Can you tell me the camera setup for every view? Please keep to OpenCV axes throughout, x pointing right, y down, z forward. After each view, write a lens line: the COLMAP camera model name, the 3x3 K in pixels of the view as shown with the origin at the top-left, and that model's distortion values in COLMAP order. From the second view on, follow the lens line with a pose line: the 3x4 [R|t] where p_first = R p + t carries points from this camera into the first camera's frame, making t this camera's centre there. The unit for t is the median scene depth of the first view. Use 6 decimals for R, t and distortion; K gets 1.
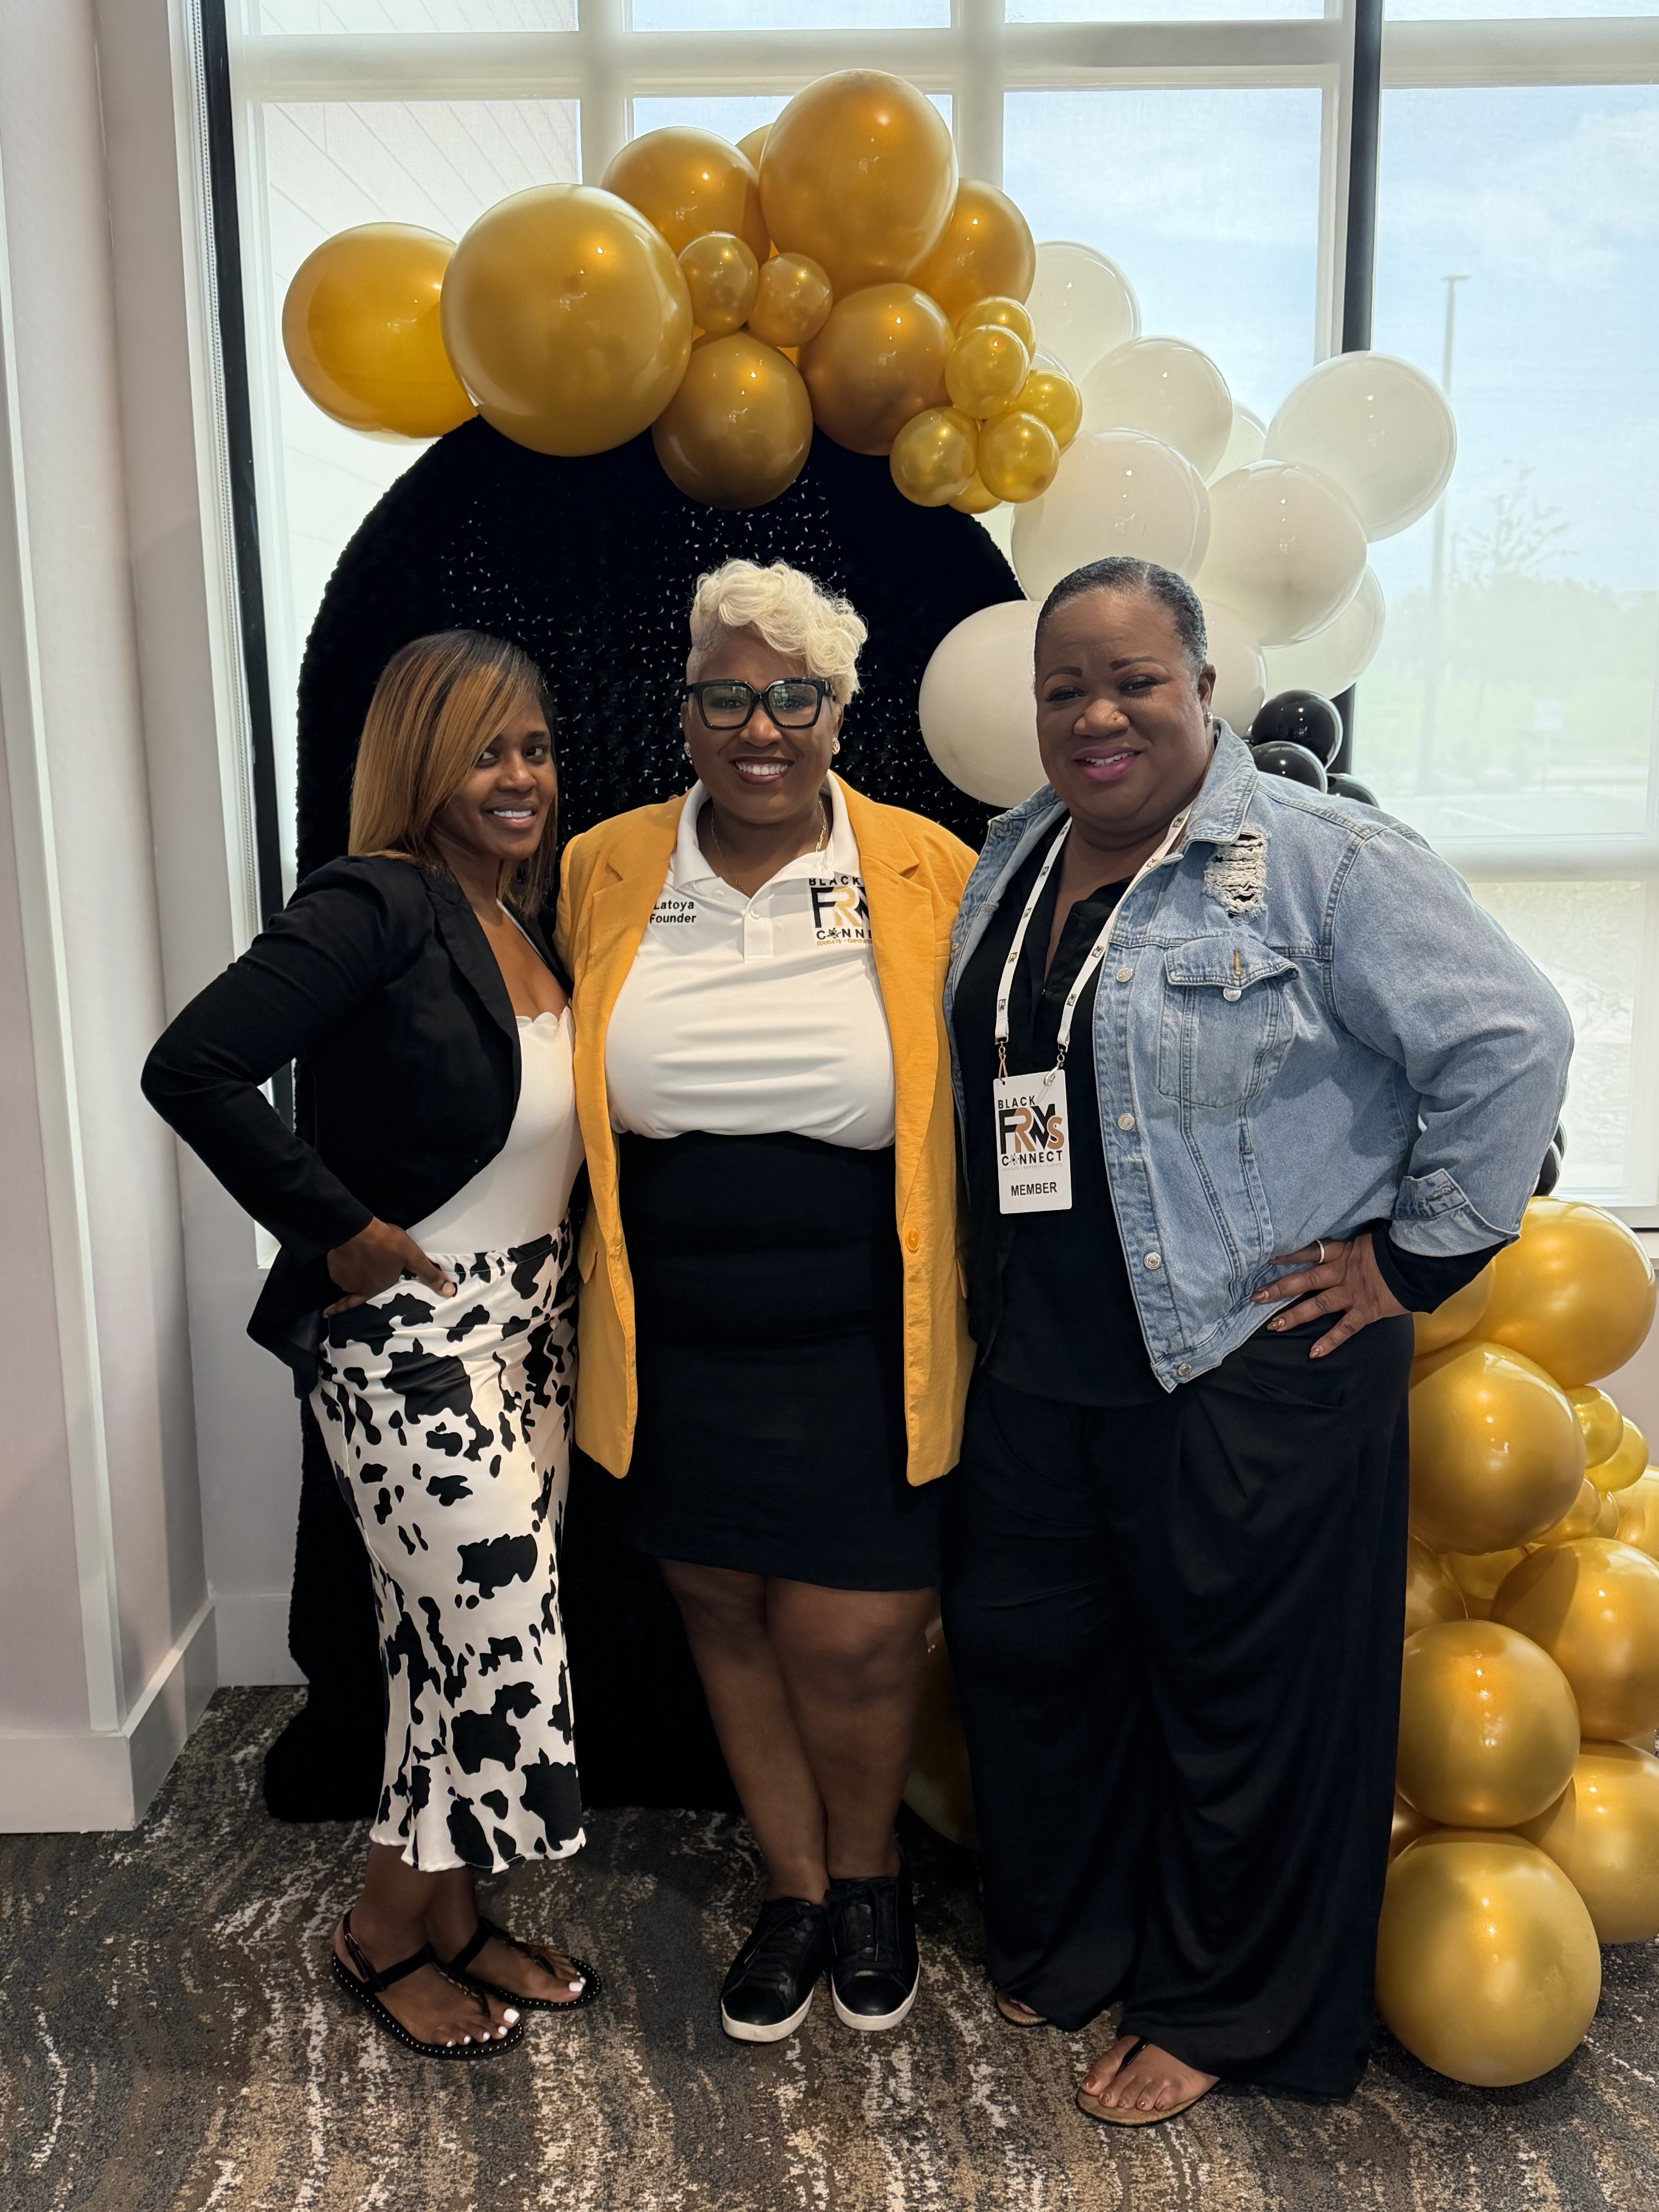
lens RADIAL K [[2203.9, 0, 829.5], [0, 2203.9, 1106.0], [0, 0, 1]] dist [0.014730, -0.027651]
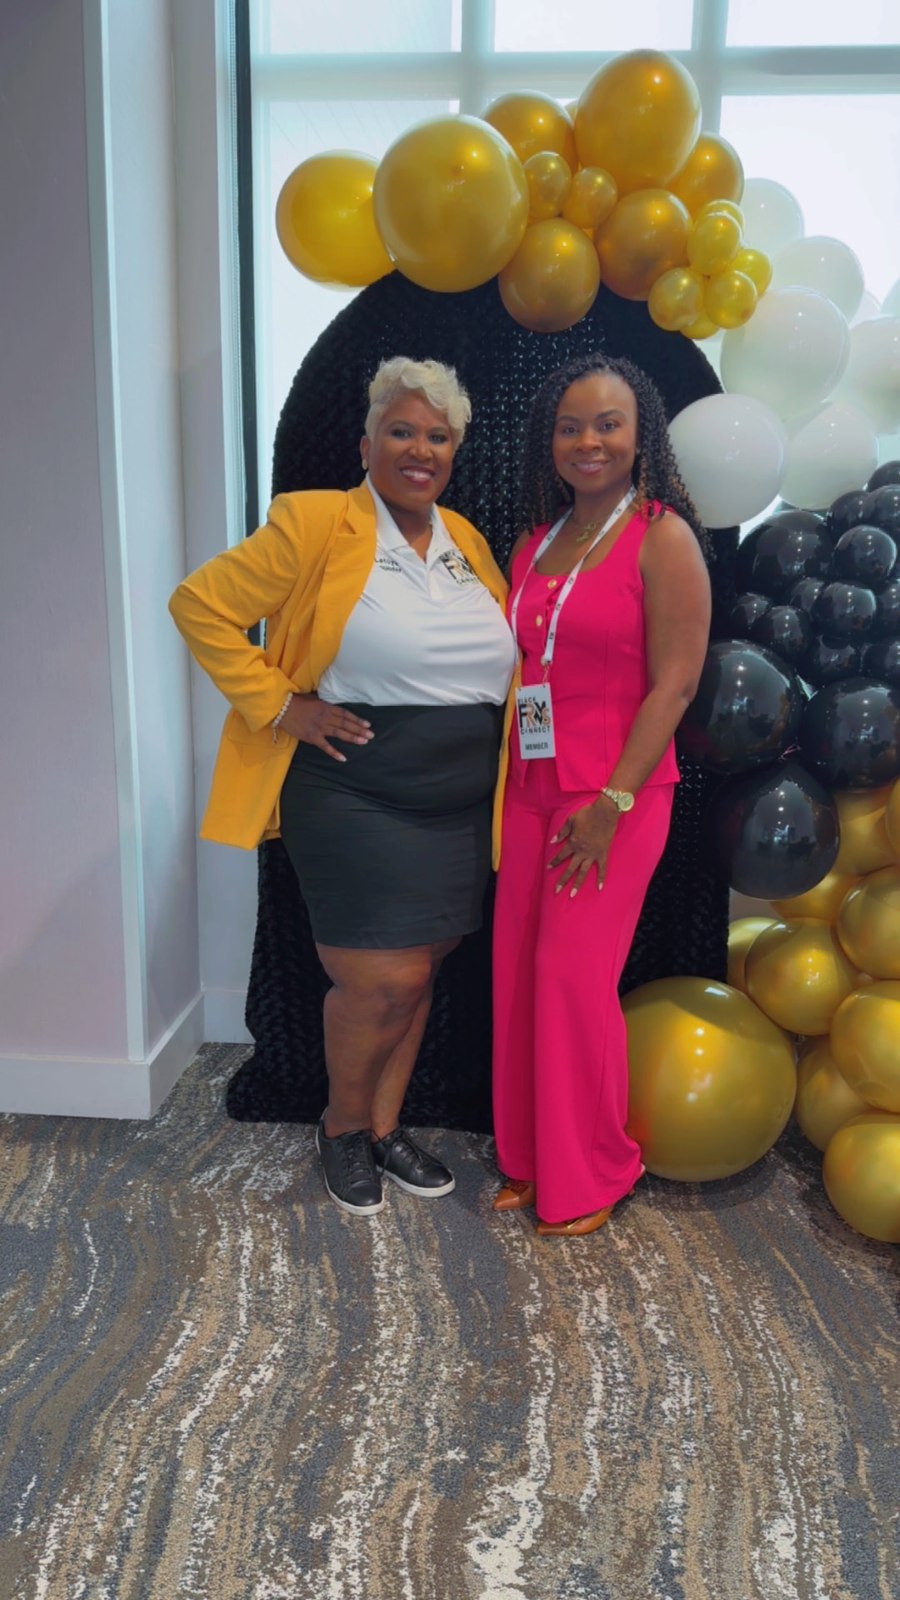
lens RADIAL K [[1180.7, 0, 453.2], [0, 1180.7, 811.3], [0, 0, 1]] dist [0.004695, -0.009450]
pose [[0.995155, 0.054570, -0.081779, -0.023628], [-0.051778, 0.998014, 0.035884, 0.053260], [0.083574, -0.031476, 0.996004, 0.141954]]
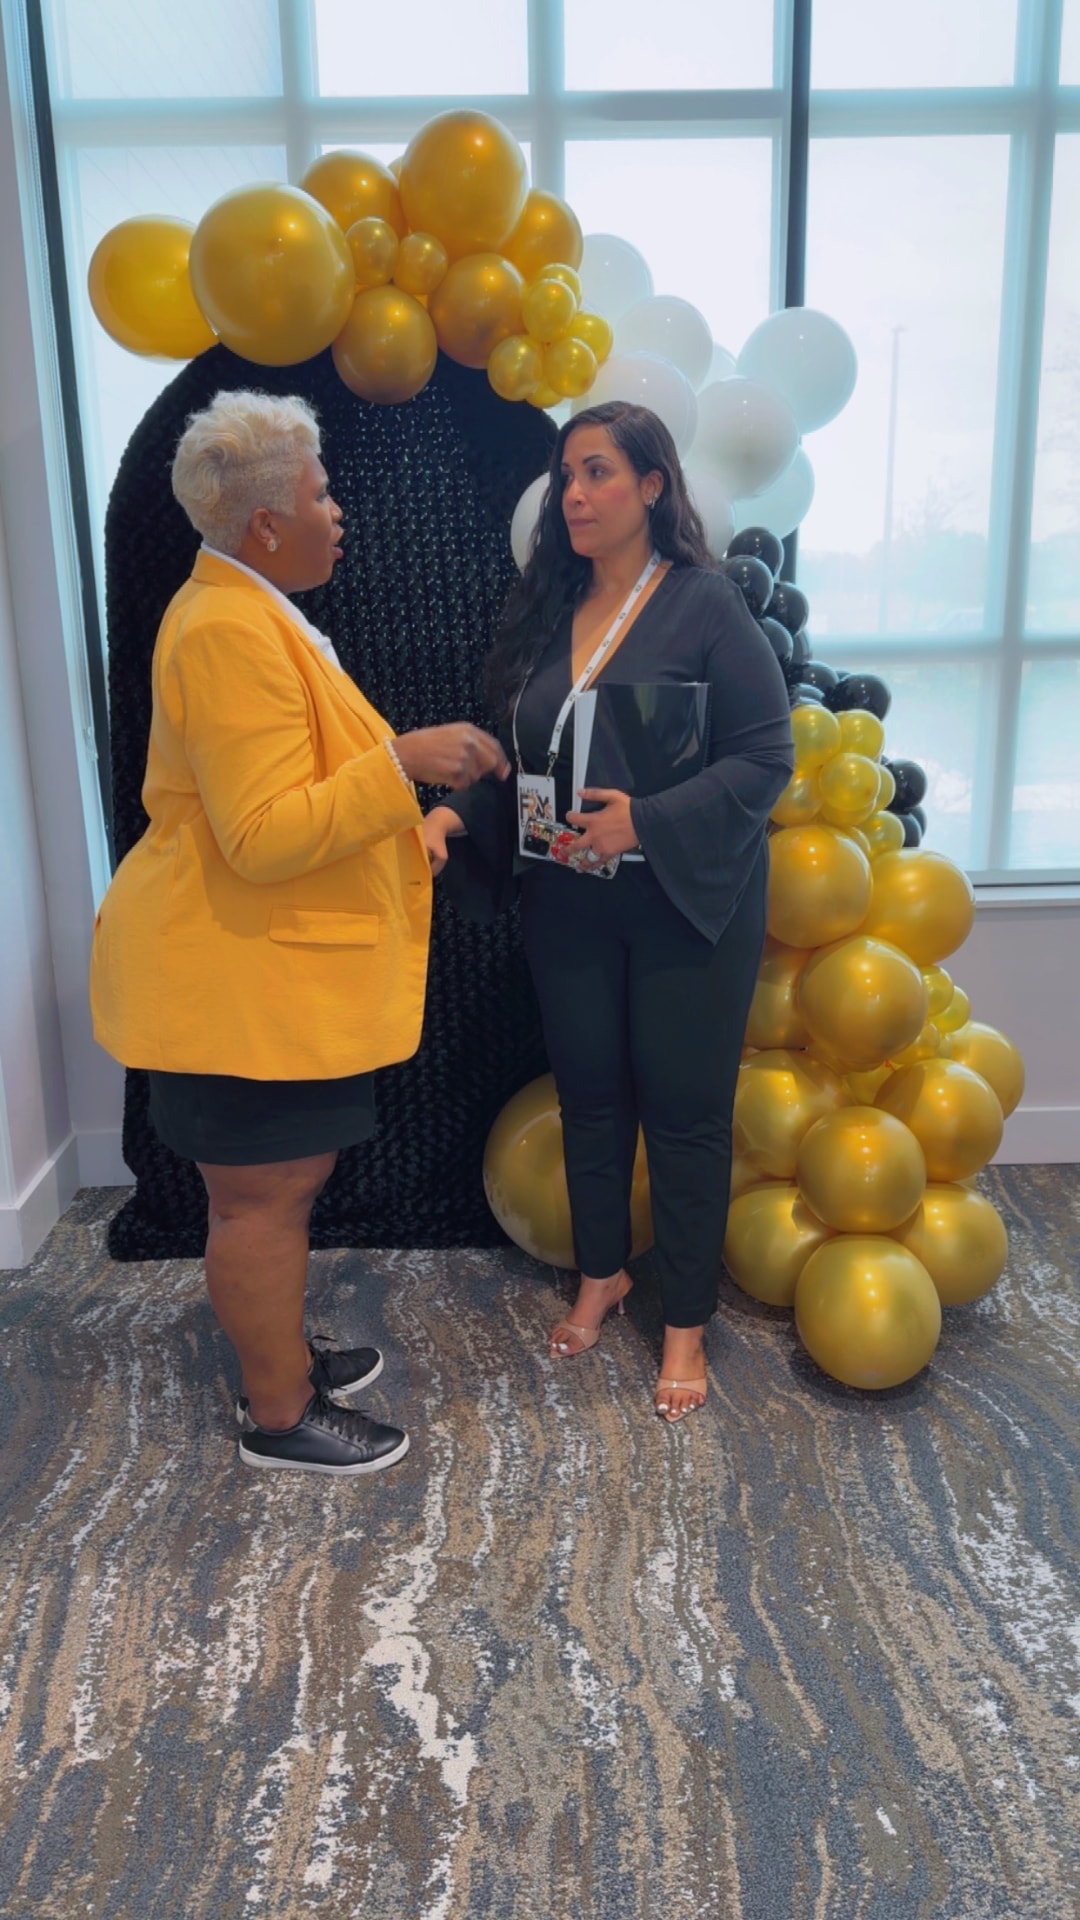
lens RADIAL K [[1409.2, 0, 540.0], [0, 1409.2, 960.0], [0, 0, 1]] dist [0.074768, -0.130608]
pose [[0.999653, -0.012469, 0.023204, 0.039000], [0.011234, 0.998551, 0.052630, 0.070310], [-0.023827, -0.052351, 0.998344, -0.013416]]
